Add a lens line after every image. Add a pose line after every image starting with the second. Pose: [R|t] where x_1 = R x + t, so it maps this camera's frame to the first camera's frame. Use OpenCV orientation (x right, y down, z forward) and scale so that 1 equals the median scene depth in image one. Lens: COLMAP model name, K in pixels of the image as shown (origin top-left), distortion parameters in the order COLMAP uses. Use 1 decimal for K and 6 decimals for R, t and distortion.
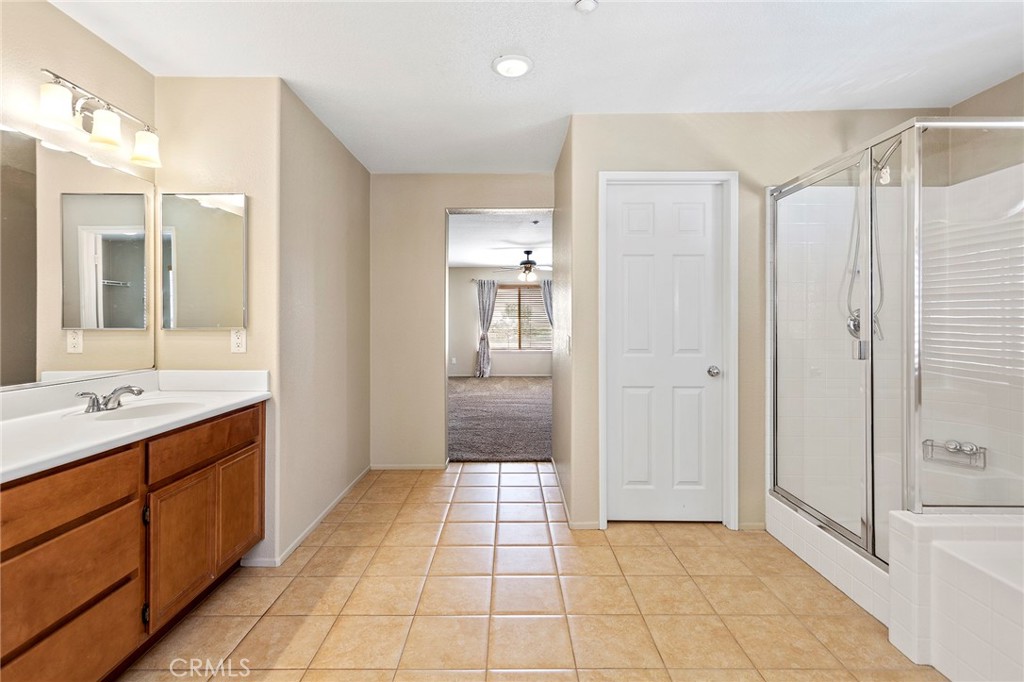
lens RADIAL K [[490.1, 0, 510.3], [0, 490.1, 317.6], [0, 0, 1]] dist [0.001101, 0.000499]
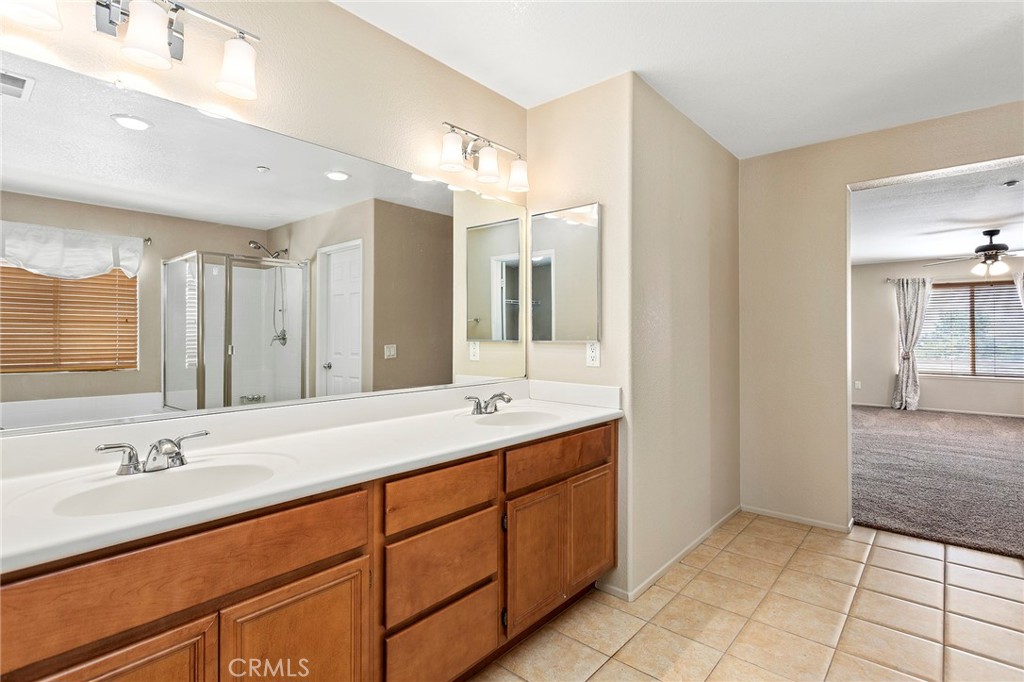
lens RADIAL K [[502.0, 0, 509.1], [0, 502.0, 328.5], [0, 0, 1]] dist [0.005486, 0.000745]
pose [[0.752600, -0.004607, -0.658462, -0.023606], [0.003003, 0.999989, -0.003564, -0.001198], [0.658472, 0.000705, 0.752605, 0.143658]]
